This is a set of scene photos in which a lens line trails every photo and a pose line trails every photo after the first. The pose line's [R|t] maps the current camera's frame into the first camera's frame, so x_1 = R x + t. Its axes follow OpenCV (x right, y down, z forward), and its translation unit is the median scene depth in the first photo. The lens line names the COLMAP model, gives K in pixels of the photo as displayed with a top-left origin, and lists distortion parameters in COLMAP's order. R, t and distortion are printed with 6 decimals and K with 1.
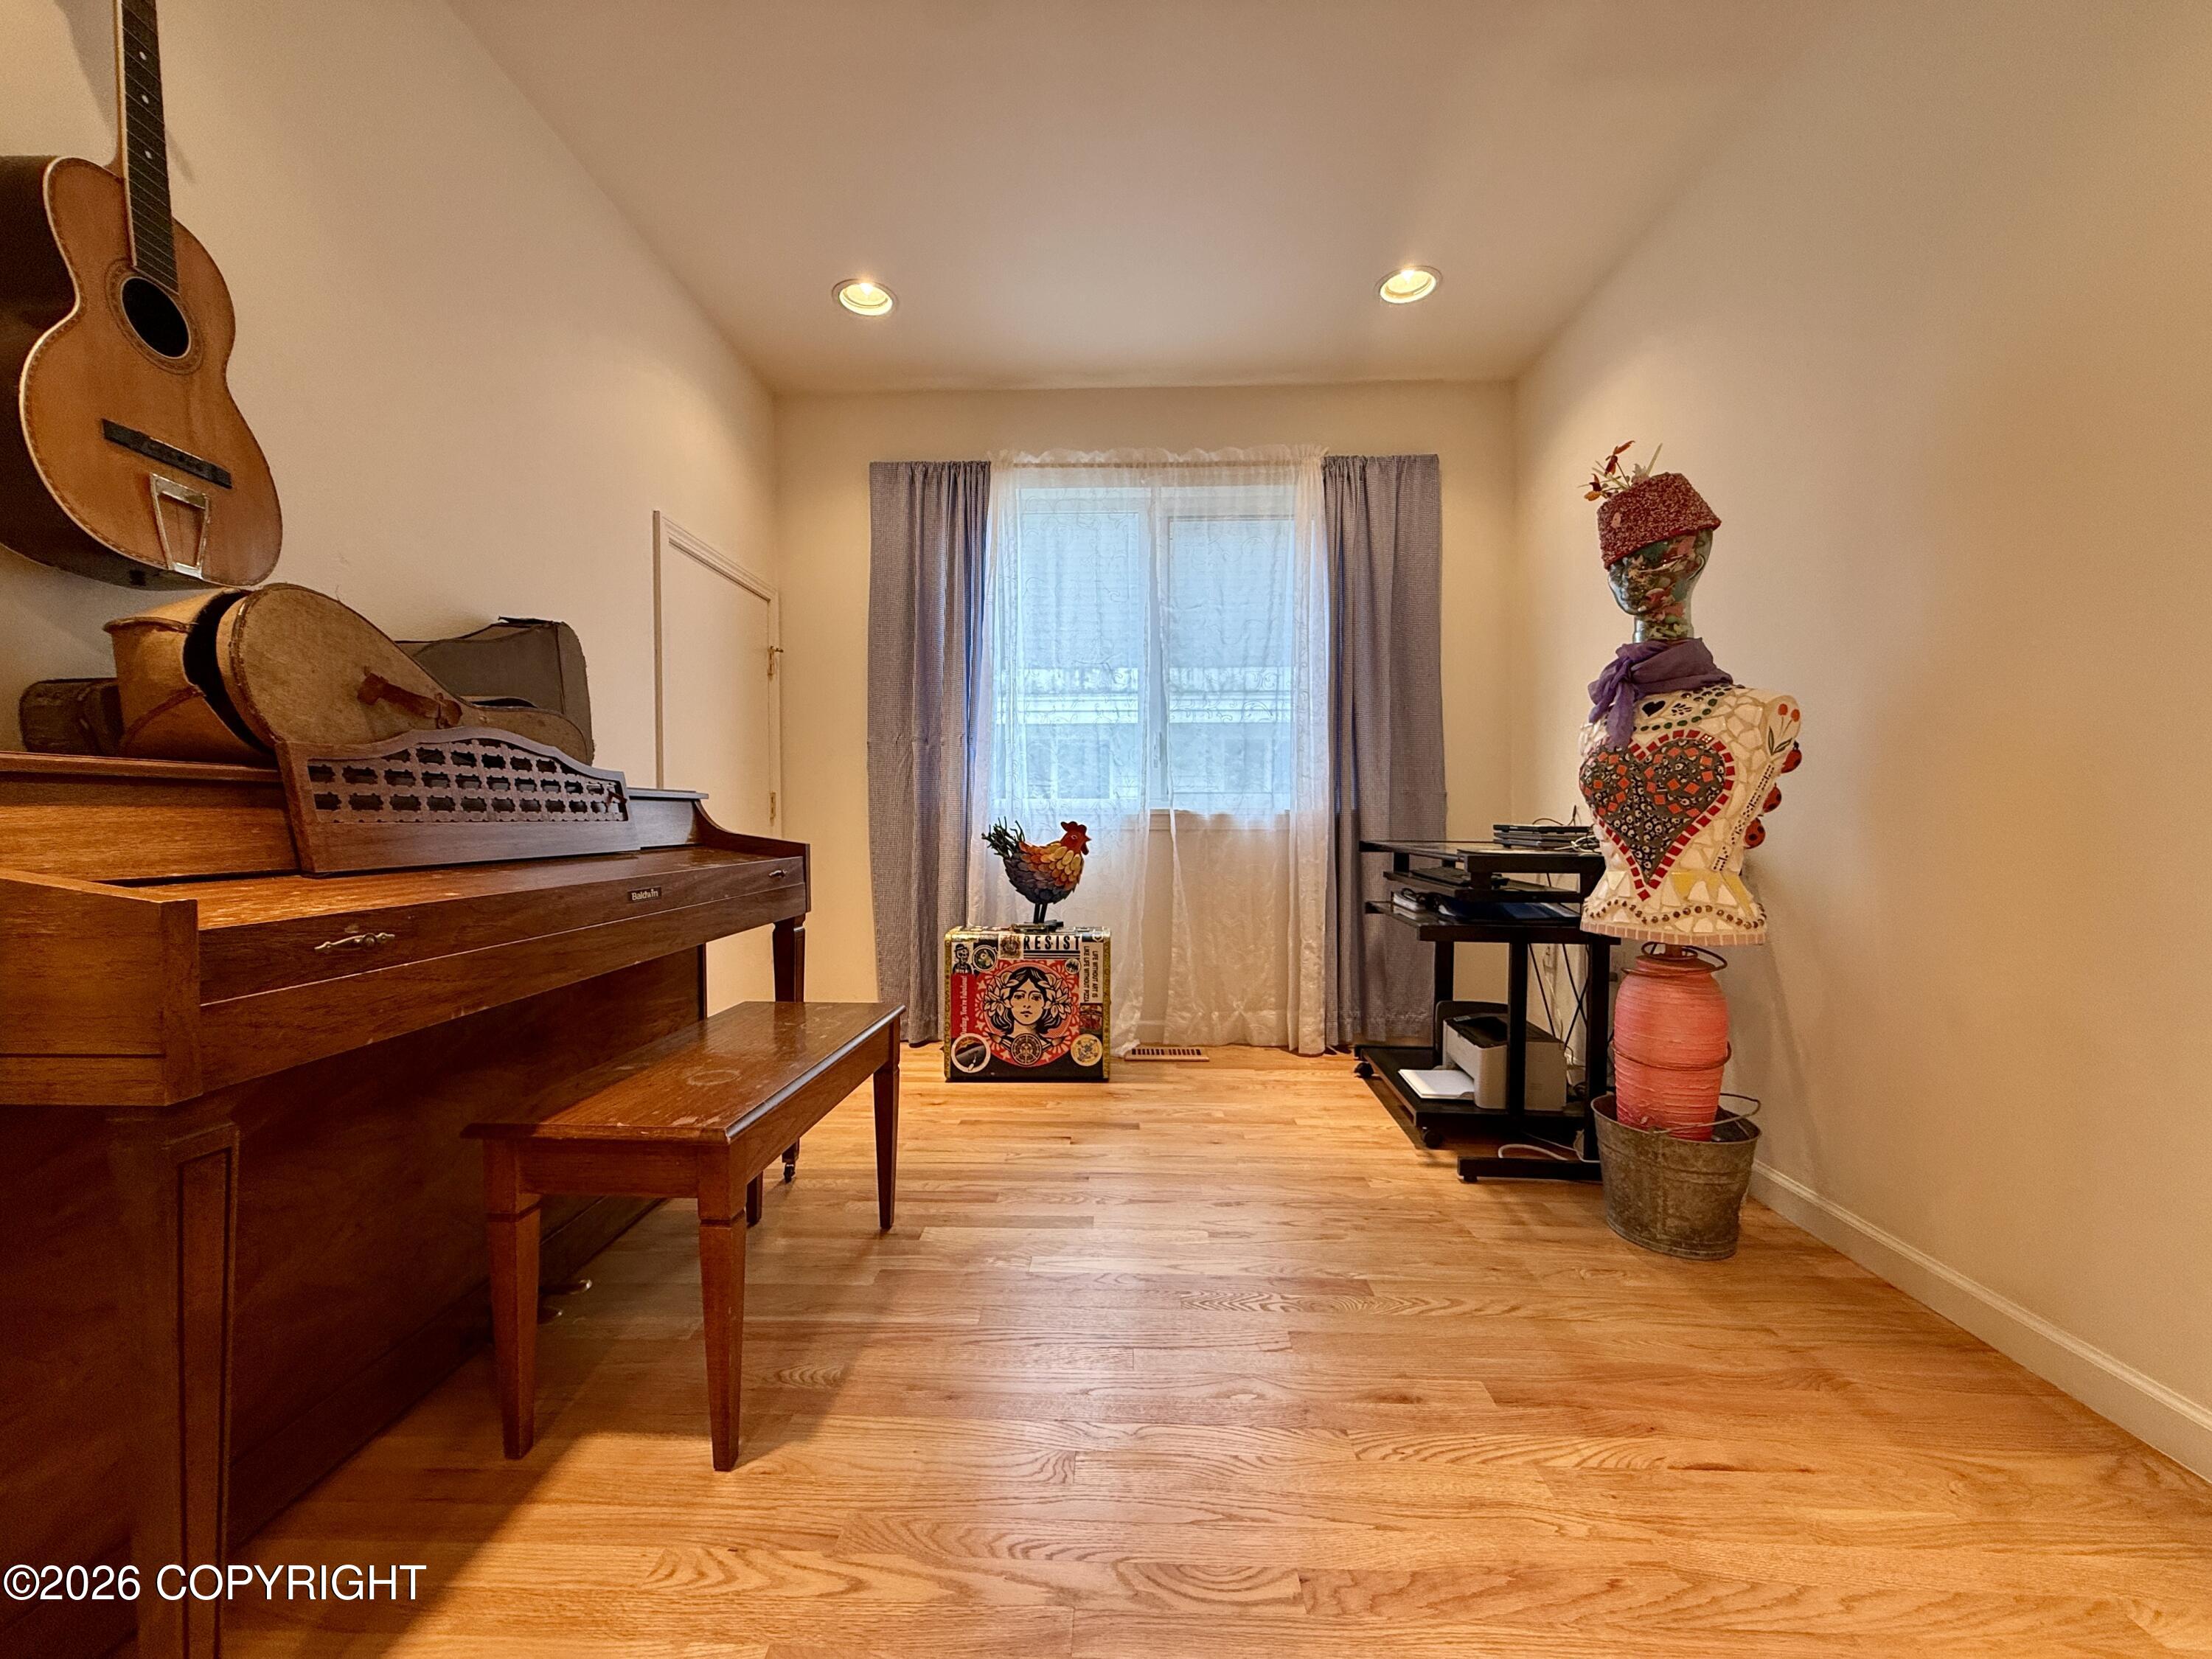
lens RADIAL K [[877.3, 0, 1096.9], [0, 877.3, 834.1], [0, 0, 1]] dist [-0.000393, -0.000150]
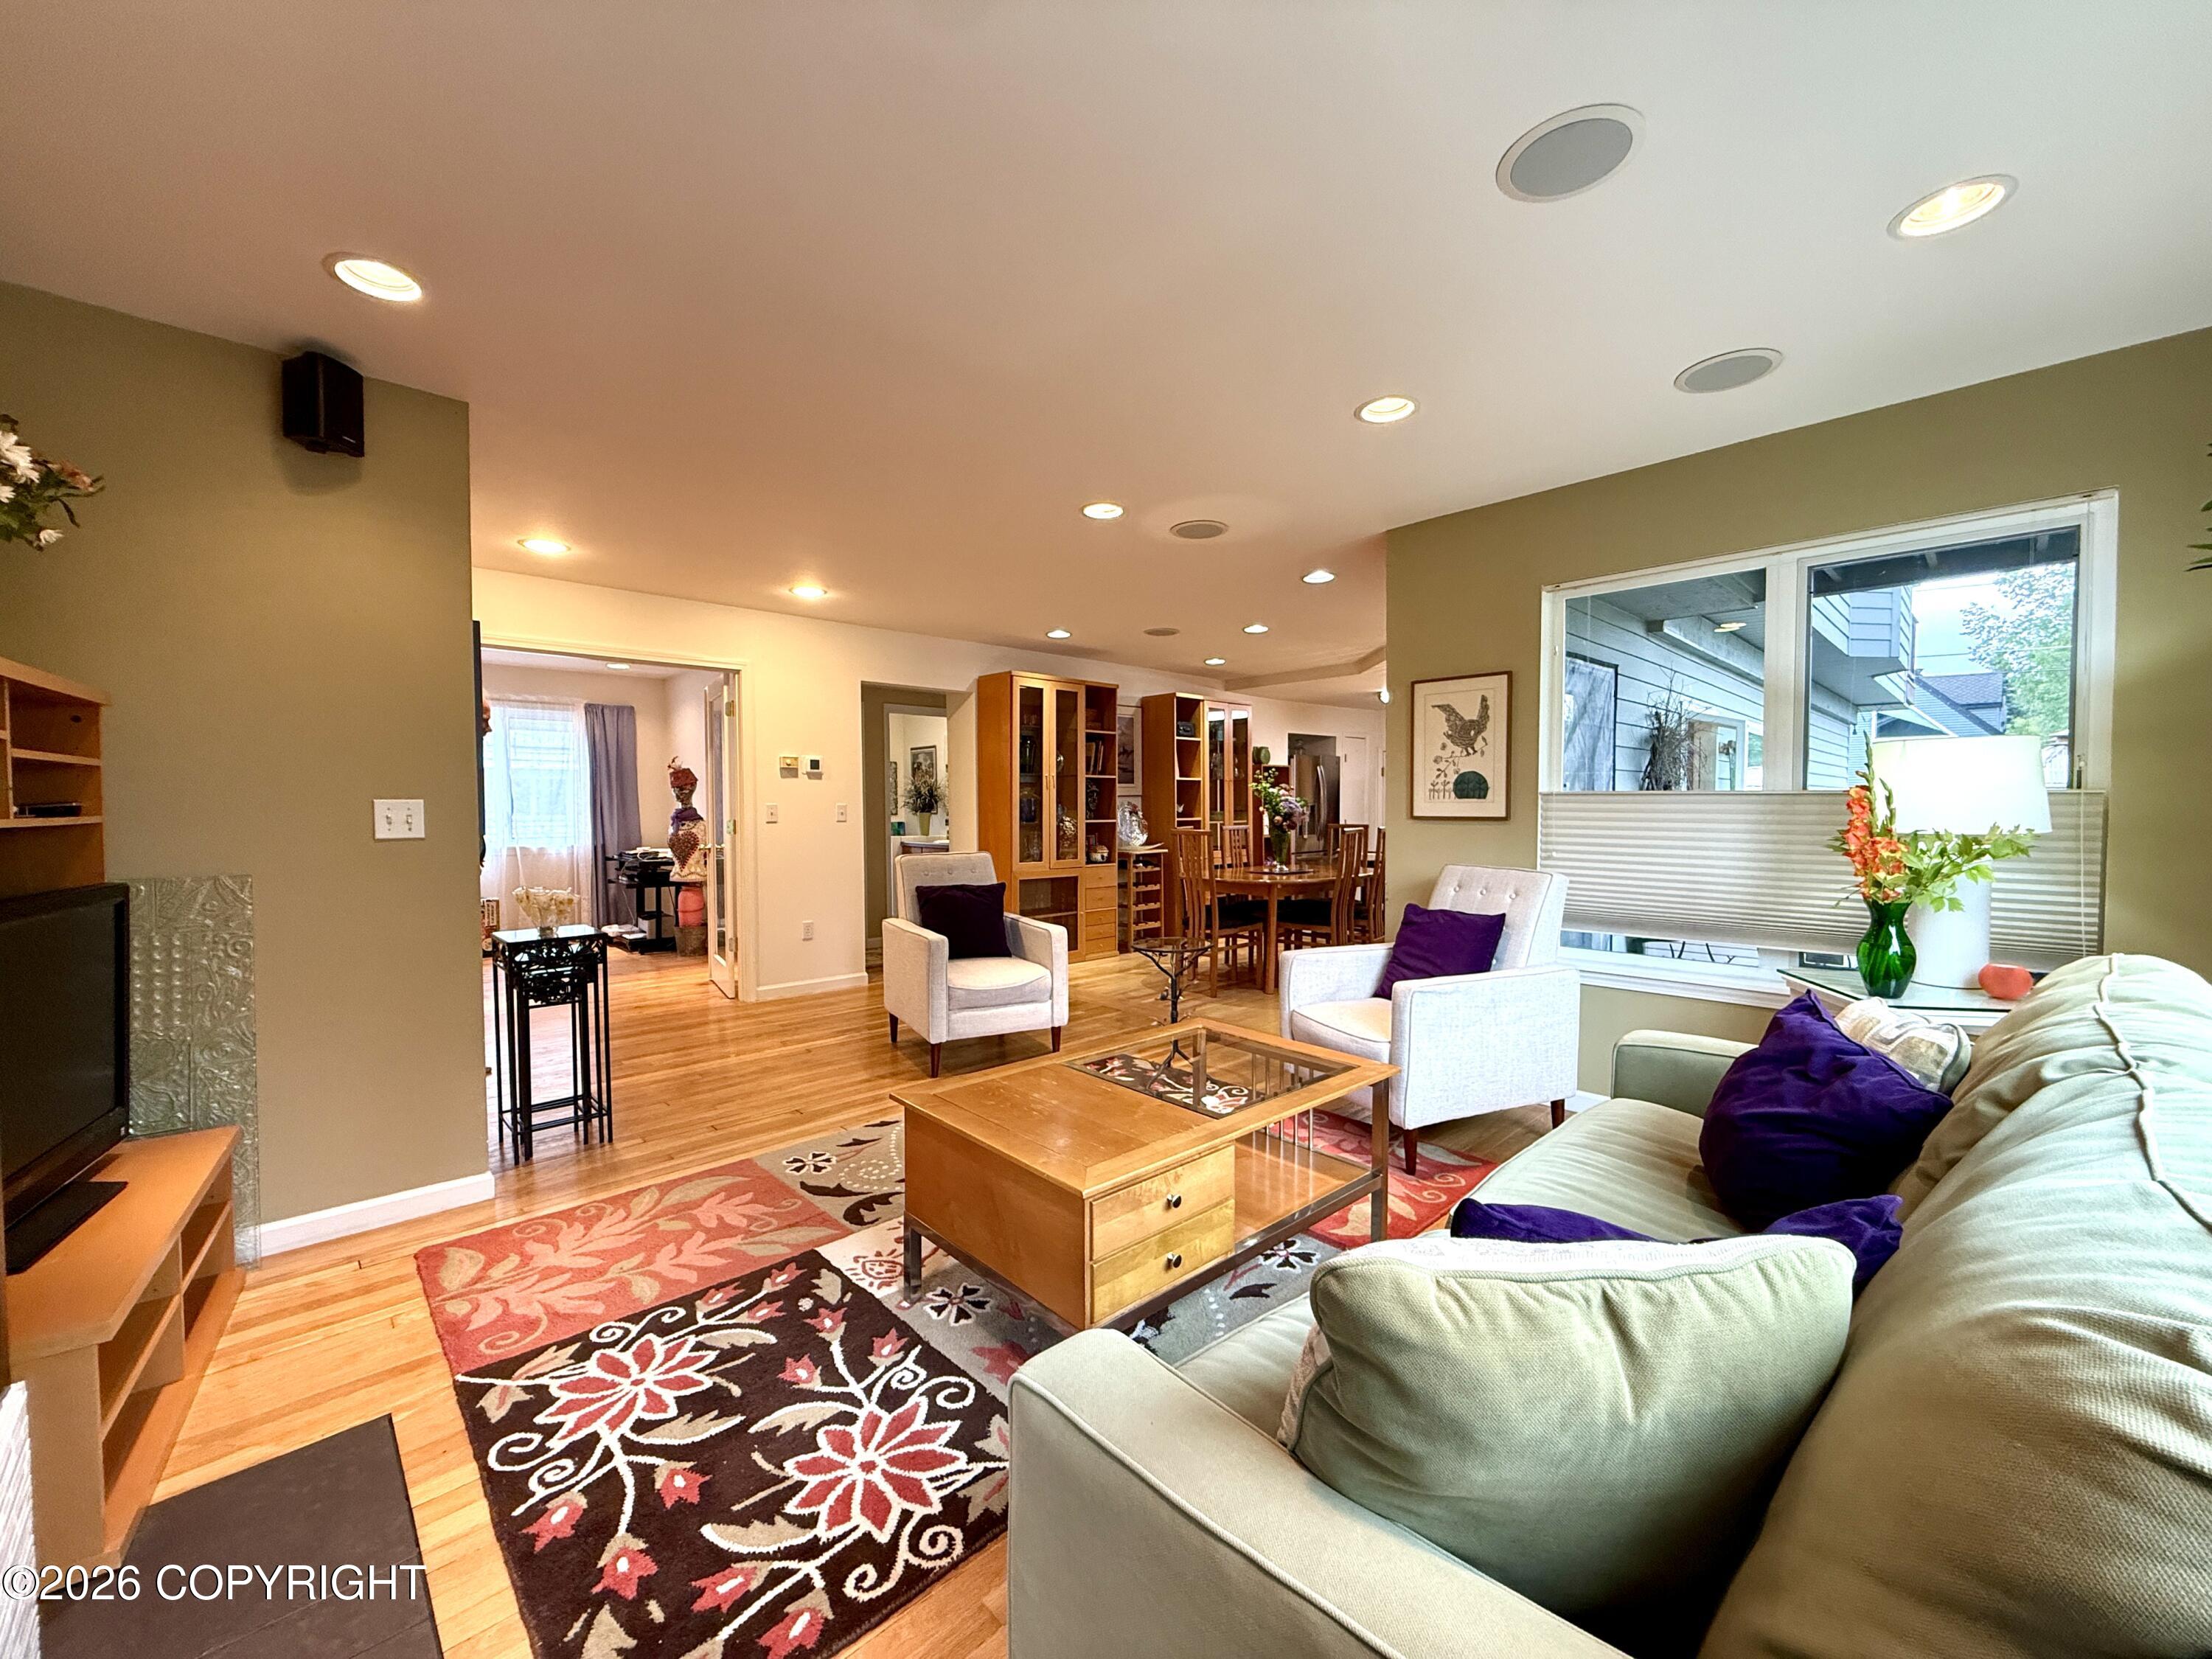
lens RADIAL K [[877.3, 0, 1096.9], [0, 877.3, 834.1], [0, 0, 1]] dist [-0.000393, -0.000150]
pose [[0.692715, -0.023825, 0.720818, -0.906477], [0.014721, 0.999713, 0.018897, -0.138022], [-0.721061, -0.002479, 0.692867, -2.985018]]
